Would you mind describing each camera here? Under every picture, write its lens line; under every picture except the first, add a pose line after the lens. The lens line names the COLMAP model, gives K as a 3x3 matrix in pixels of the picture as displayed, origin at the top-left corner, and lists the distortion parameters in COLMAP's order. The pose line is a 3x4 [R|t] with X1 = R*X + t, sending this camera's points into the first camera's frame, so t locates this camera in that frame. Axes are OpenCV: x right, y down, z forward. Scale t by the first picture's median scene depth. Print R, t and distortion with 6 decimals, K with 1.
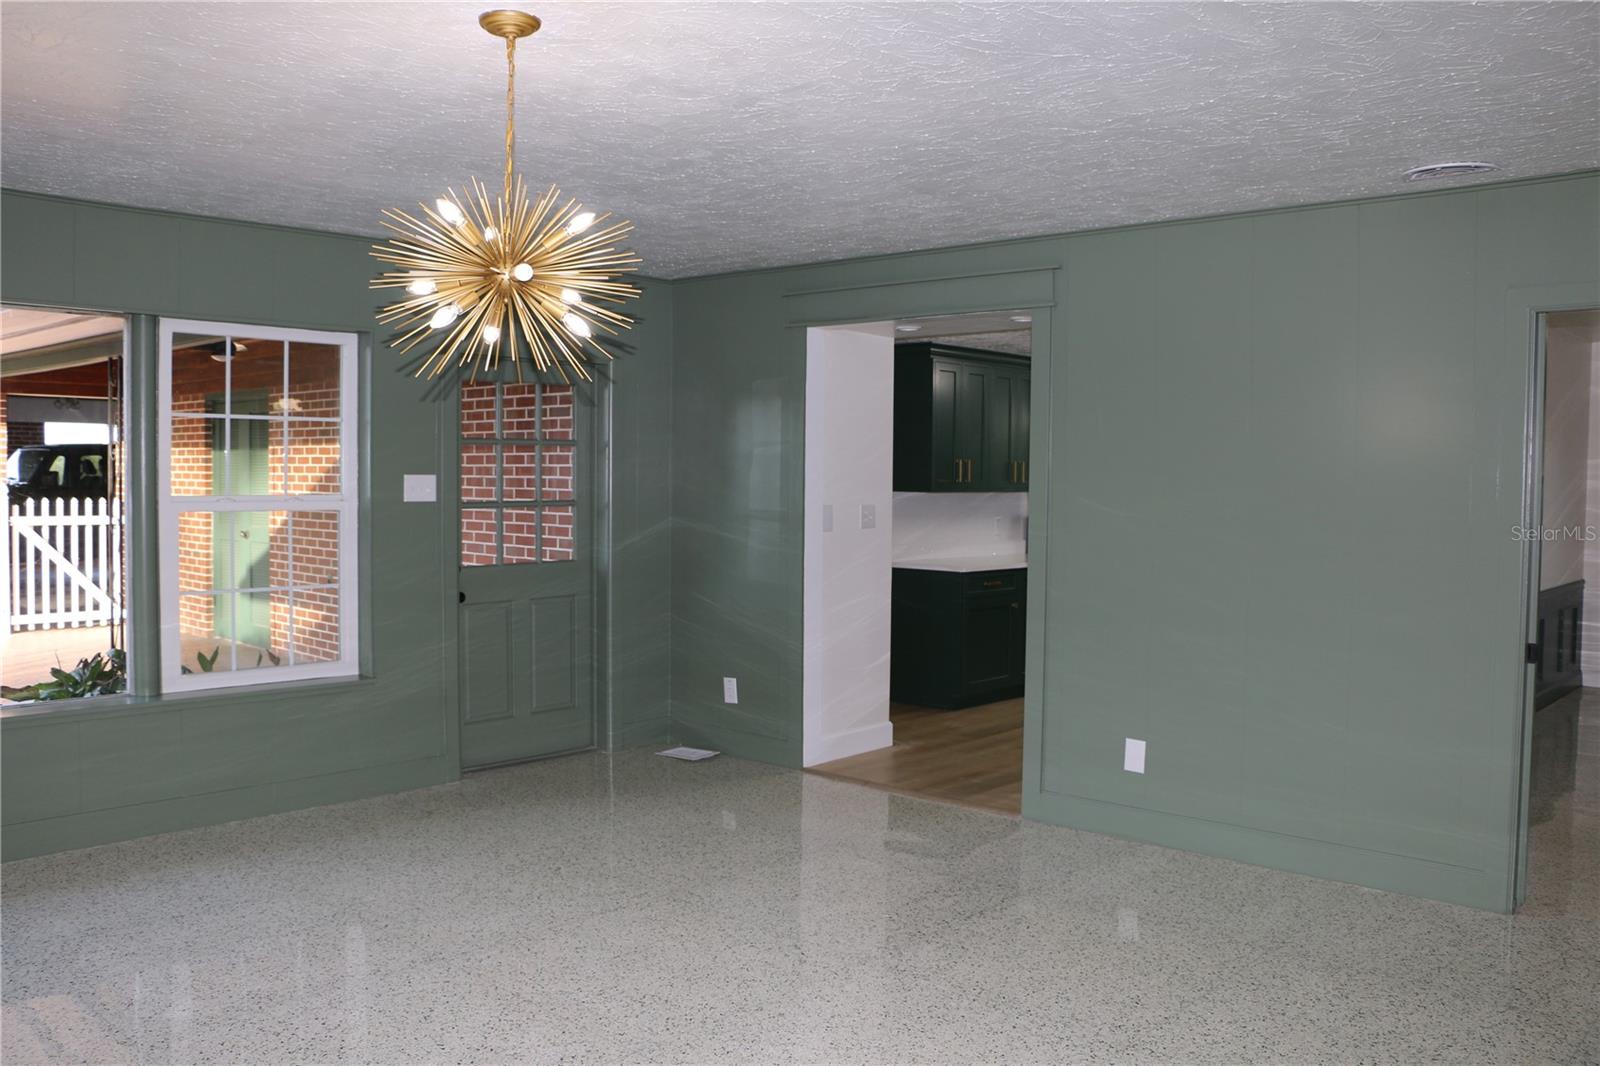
lens RADIAL K [[1314.0, 0, 800.0], [0, 1314.0, 533.0], [0, 0, 1]] dist [-0.184098, 0.151942]
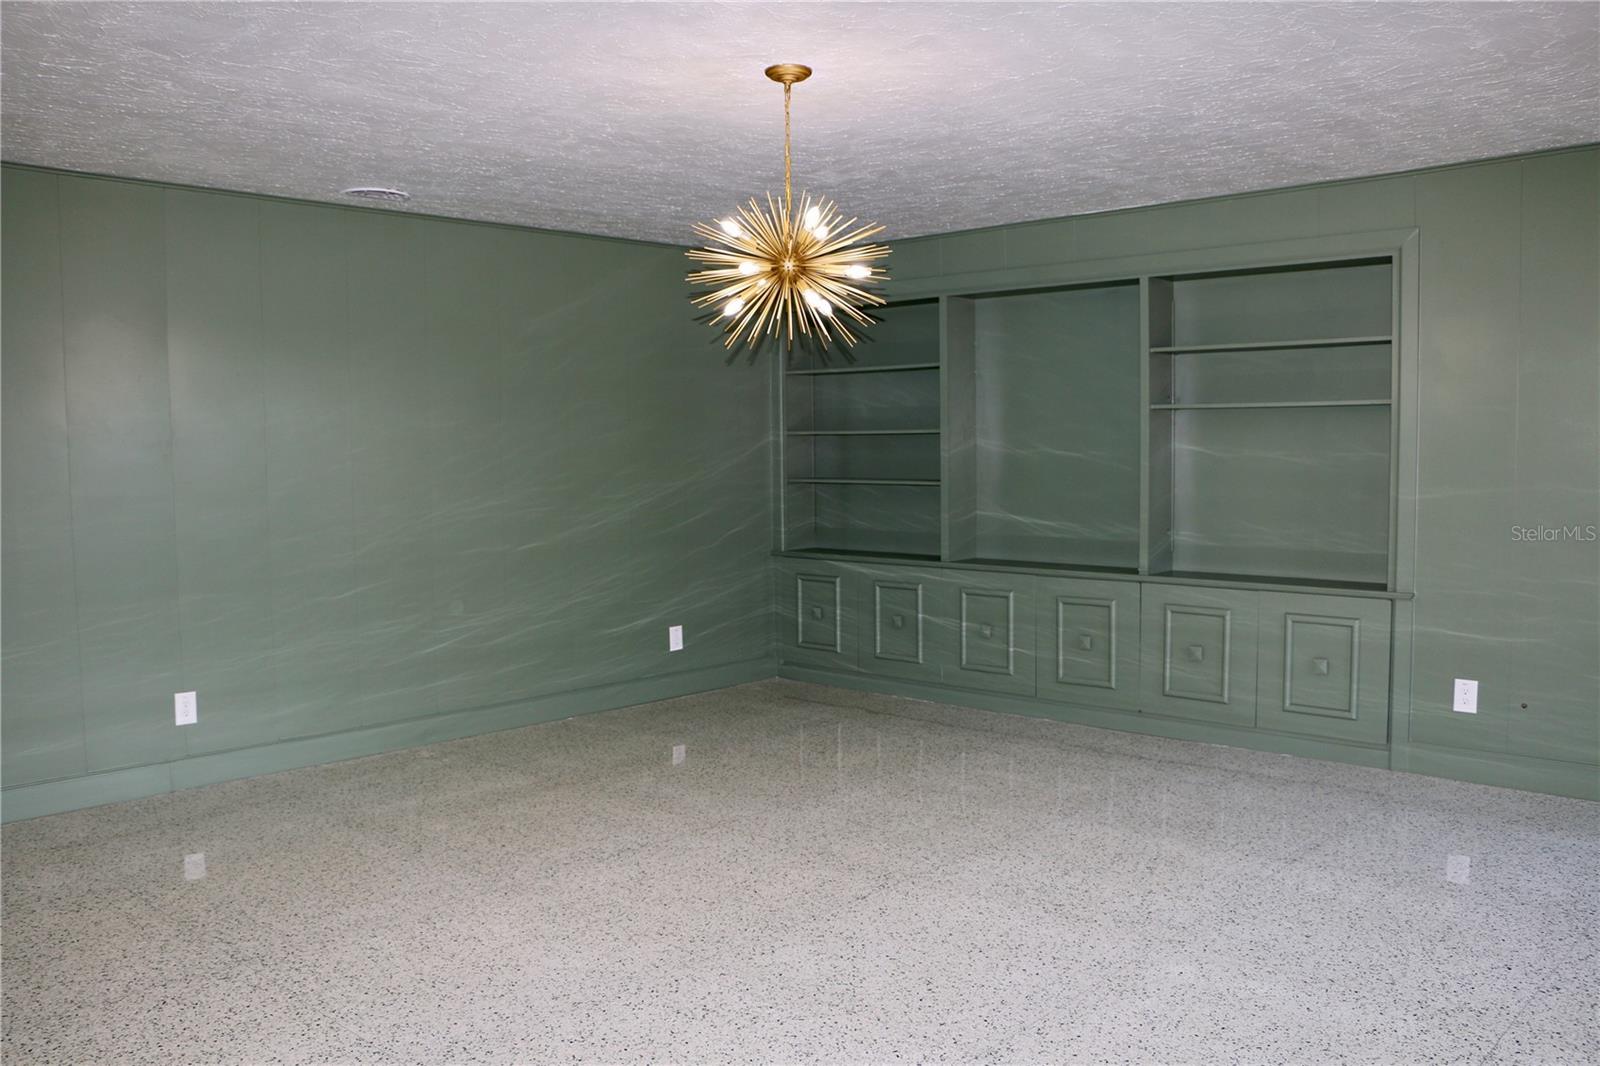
lens RADIAL K [[1314.0, 0, 800.0], [0, 1314.0, 533.0], [0, 0, 1]] dist [-0.184098, 0.151942]
pose [[-0.999990, -0.000956, 0.004473, -0.183865], [-0.000432, 0.993281, 0.115723, -0.063794], [-0.004554, 0.115719, -0.993272, 1.765099]]
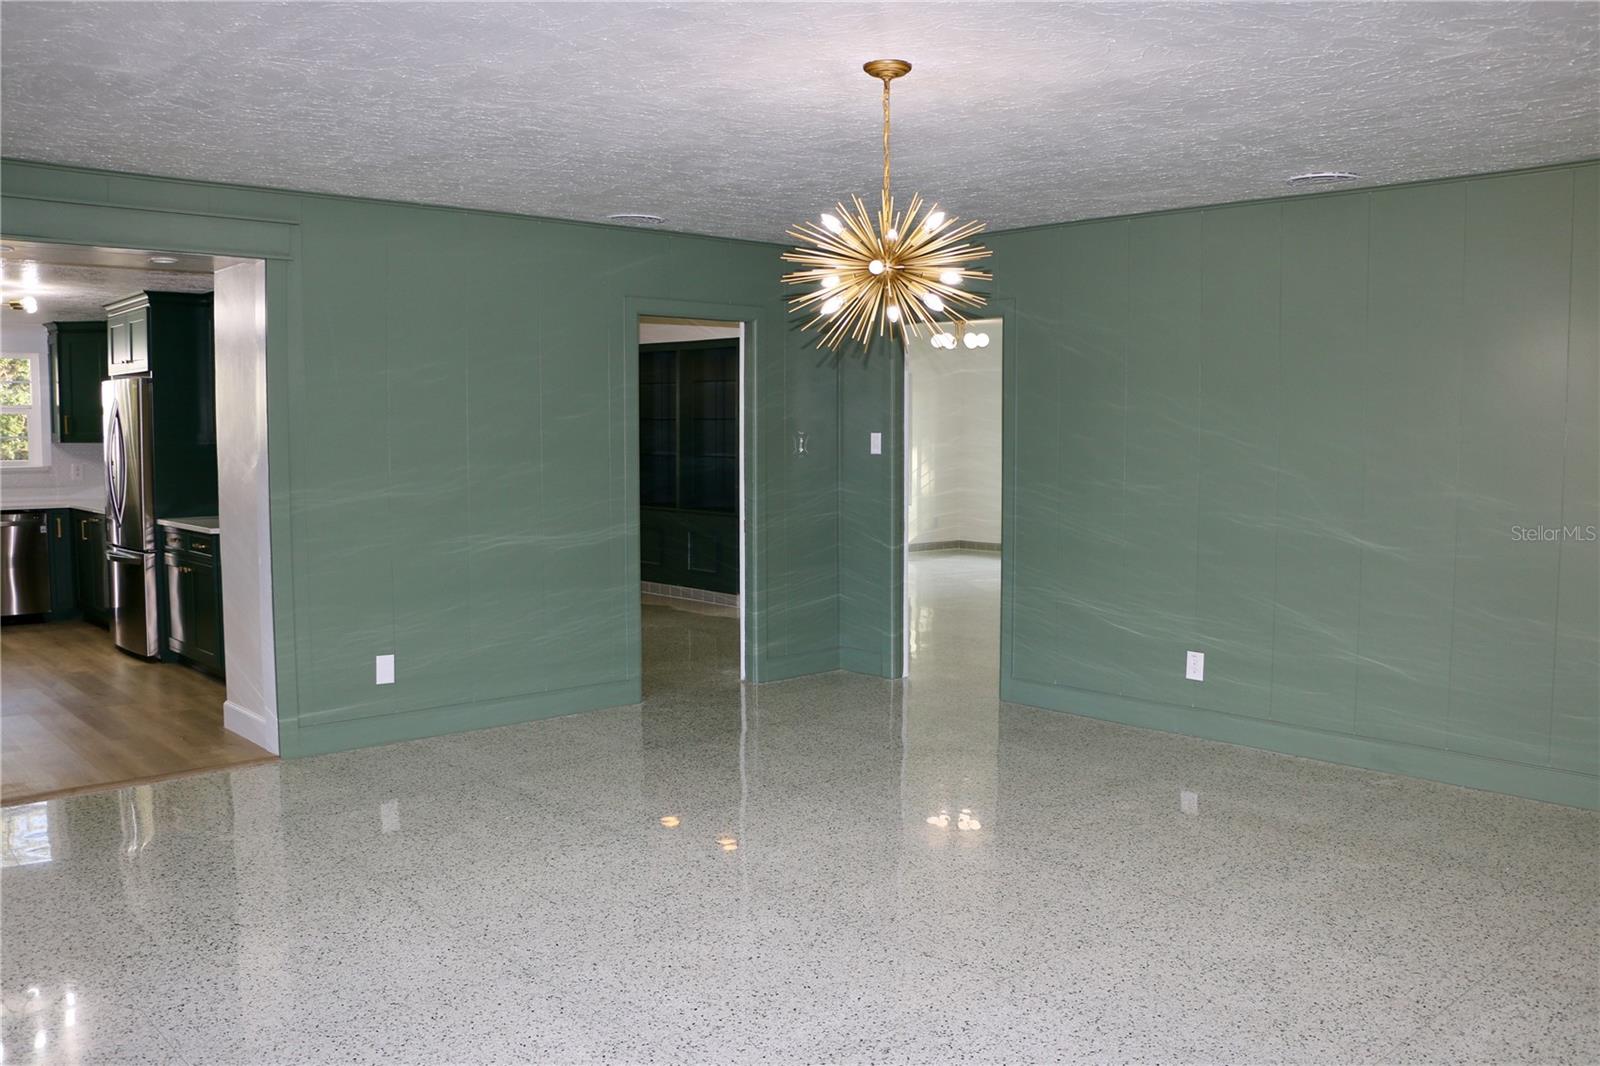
lens RADIAL K [[1335.1, 0, 792.3], [0, 1335.1, 504.4], [0, 0, 1]] dist [-0.177429, 0.123310]
pose [[0.093924, -0.067817, 0.993267, -1.174785], [0.045129, 0.996942, 0.063801, -0.040078], [-0.994556, 0.038832, 0.096697, 0.734688]]
